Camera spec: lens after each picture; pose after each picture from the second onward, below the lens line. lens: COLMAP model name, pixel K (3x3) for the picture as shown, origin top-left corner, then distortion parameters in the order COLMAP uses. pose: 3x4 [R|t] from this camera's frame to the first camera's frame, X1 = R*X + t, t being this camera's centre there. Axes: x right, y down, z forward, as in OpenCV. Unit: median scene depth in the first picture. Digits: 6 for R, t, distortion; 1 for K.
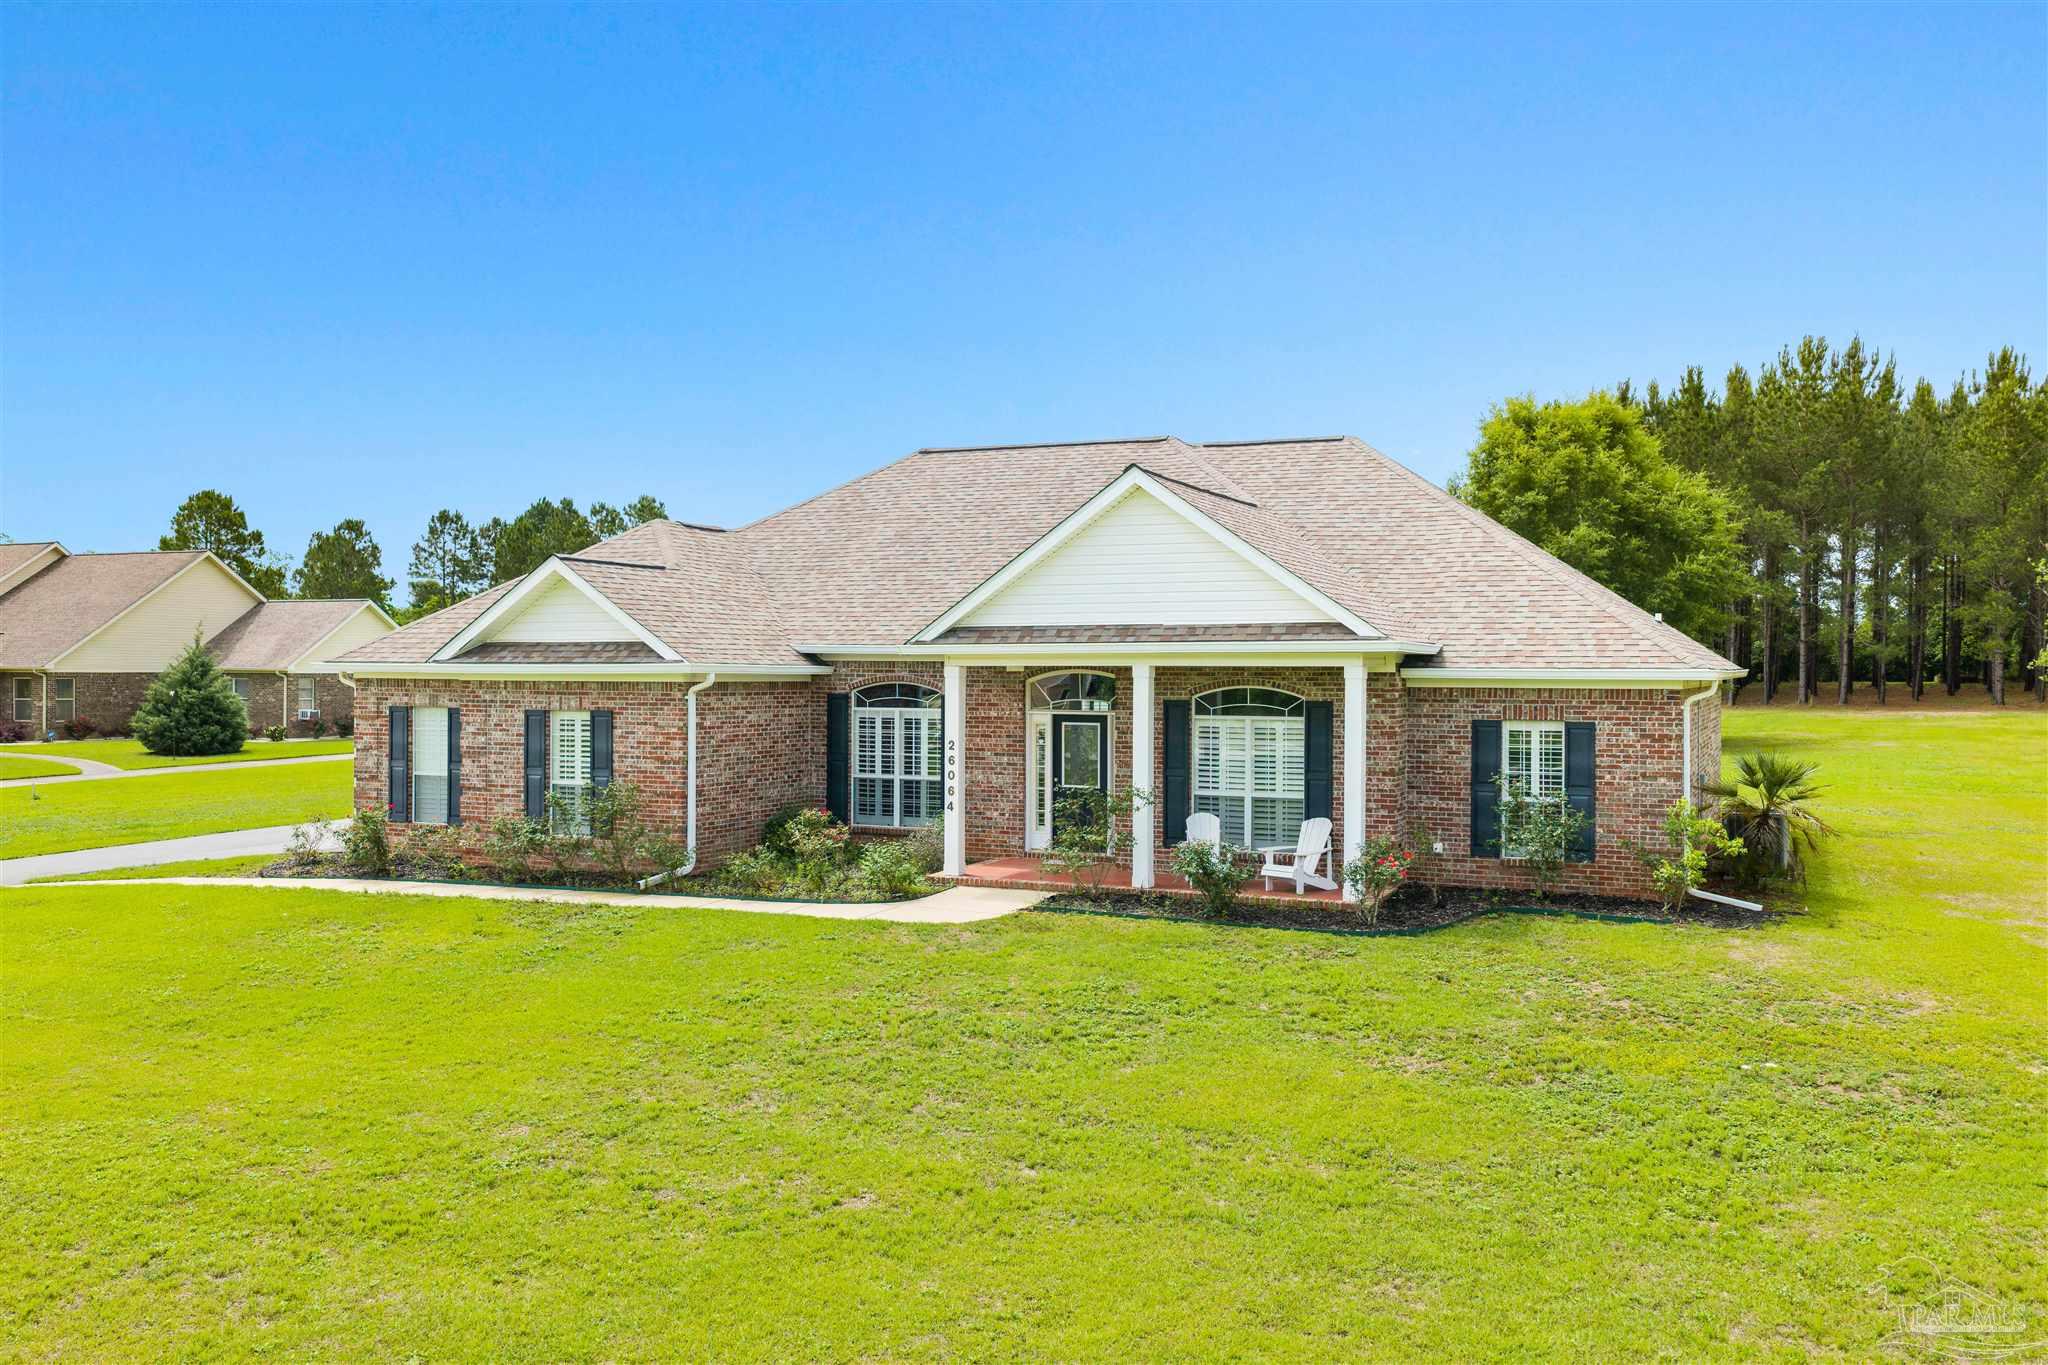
lens RADIAL K [[1745.5, 0, 1024.0], [0, 1745.5, 682.5], [0, 0, 1]] dist [0.028518, -0.079123]
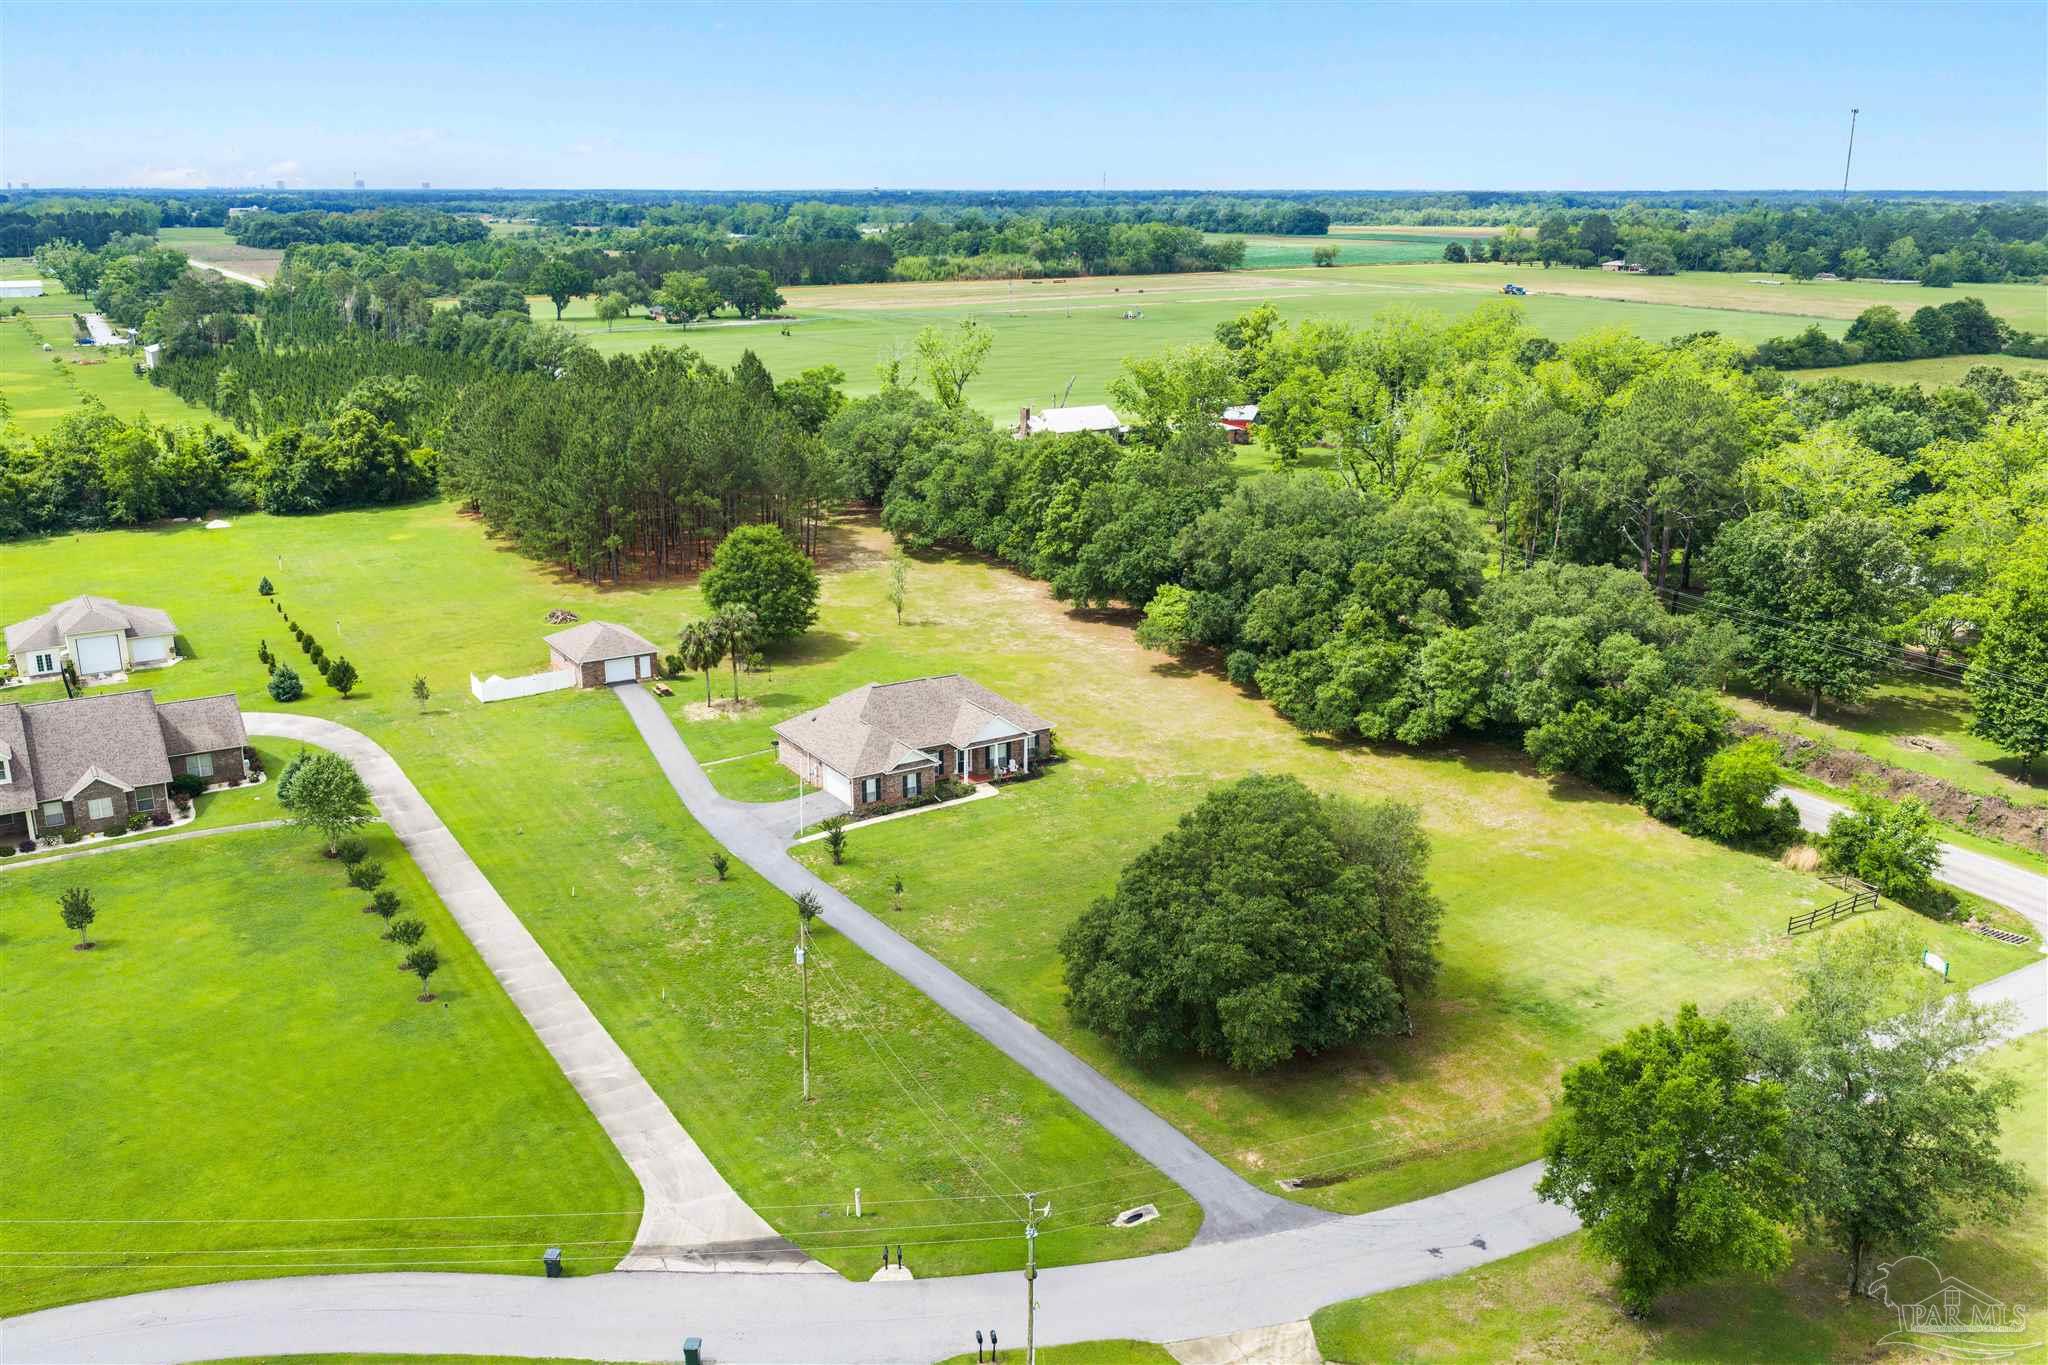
lens RADIAL K [[1656.8, 0, 1024.0], [0, 1656.8, 682.5], [0, 0, 1]] dist [-0.004060, -0.004516]
pose [[0.551914, -0.231547, 0.801110, -4.099695], [0.014723, 0.963233, 0.268262, -1.623110], [-0.833771, -0.136263, 0.535031, -1.981440]]
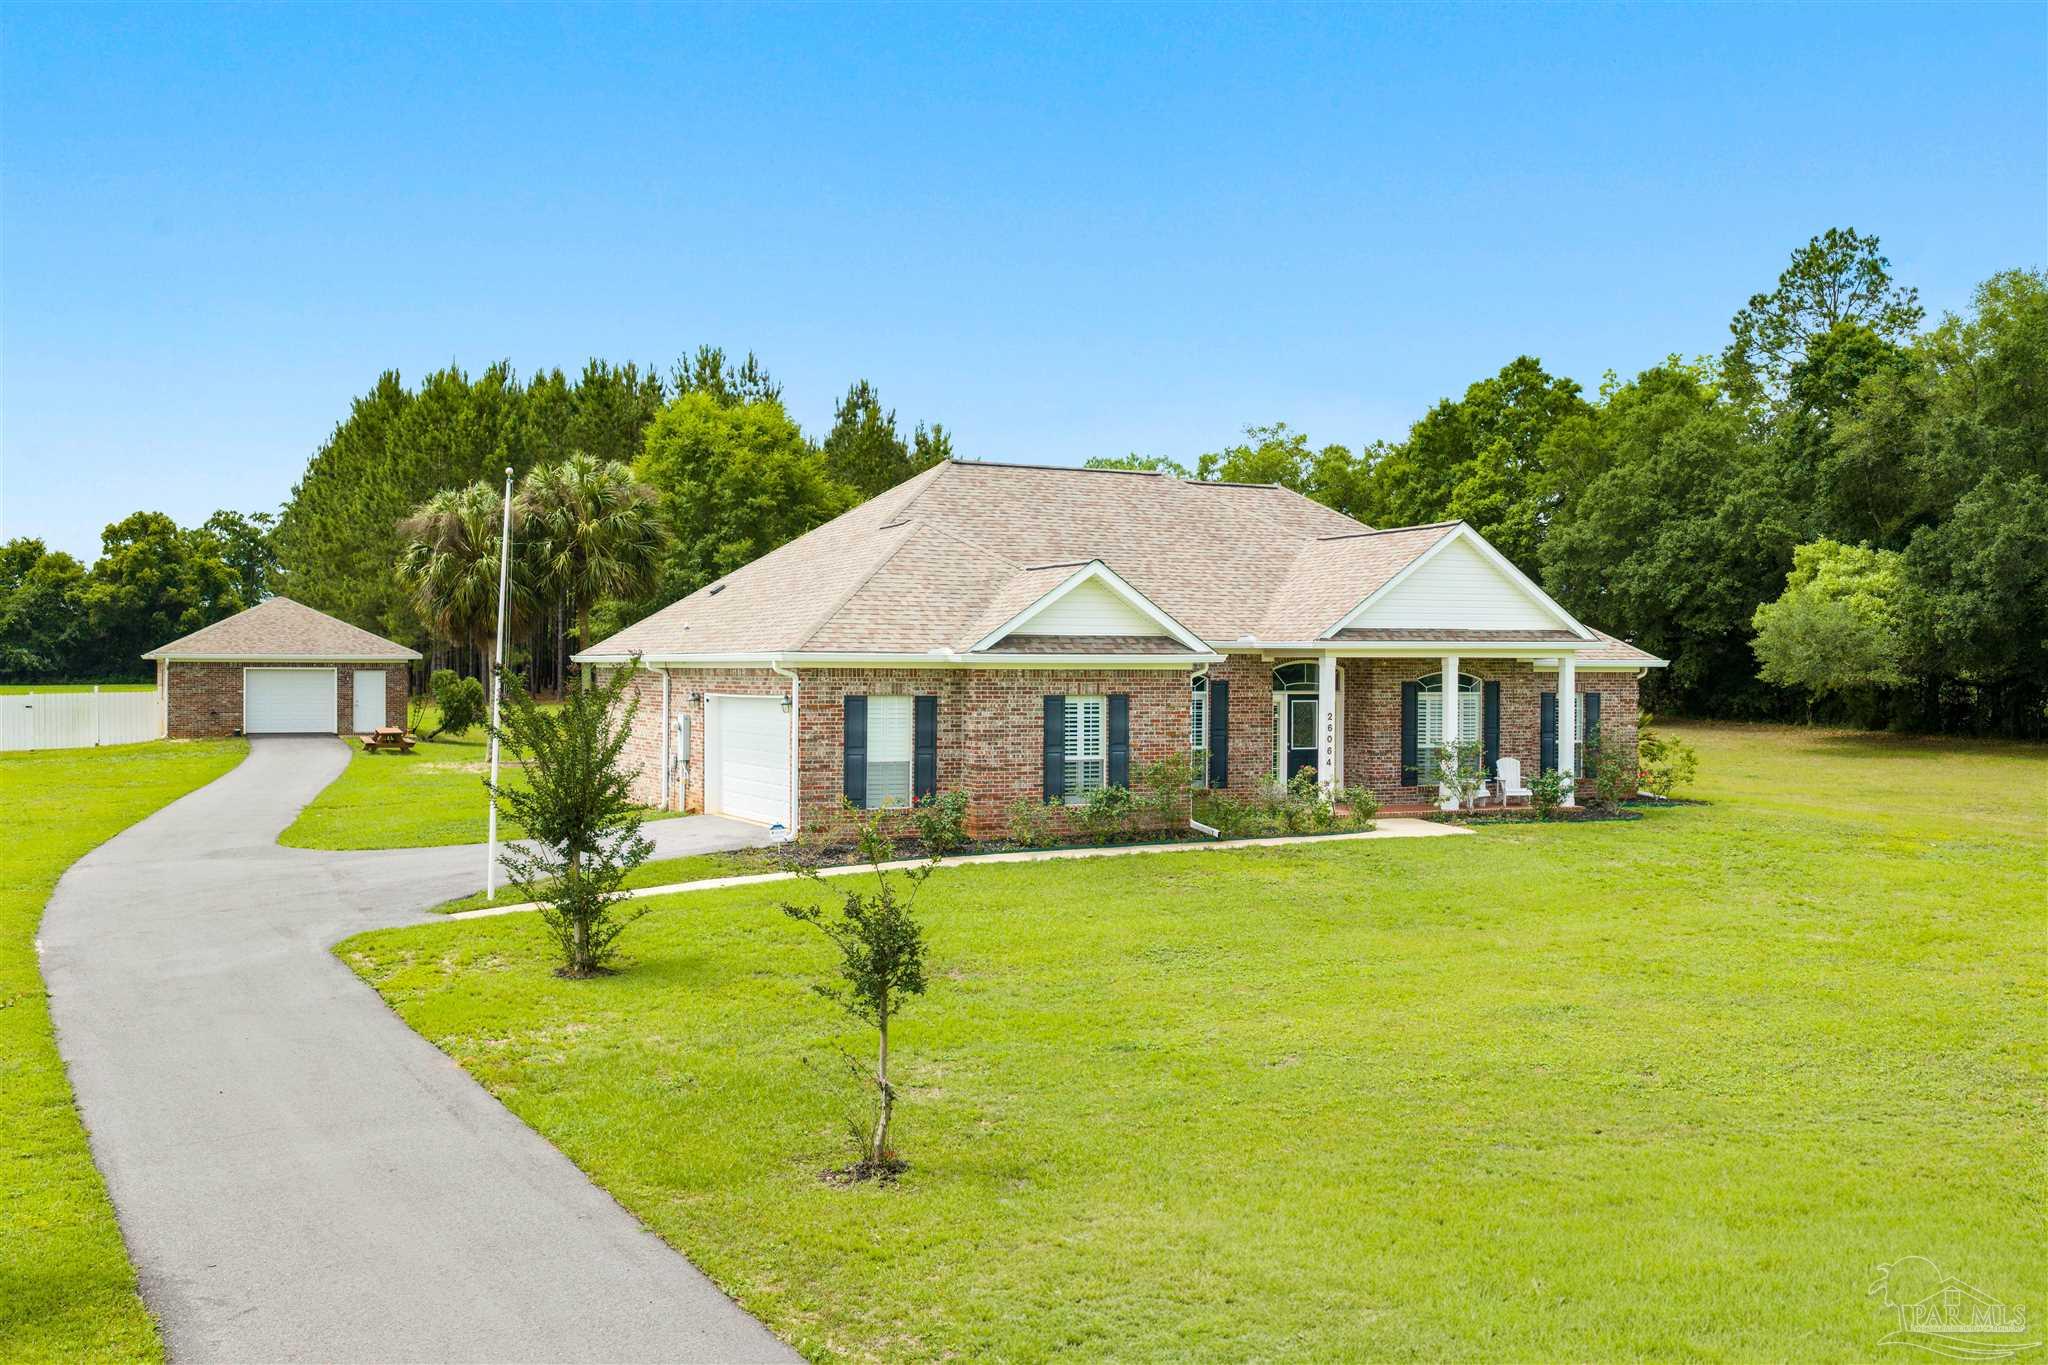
lens RADIAL K [[2030.8, 0, 1156.7], [0, 2030.8, 583.4], [0, 0, 1]] dist [0.008020, -0.022976]
pose [[0.603234, 0.031602, 0.796938, -1.304058], [0.006000, 0.999007, -0.044157, 0.001838], [-0.797542, 0.031418, 0.602445, 0.157041]]
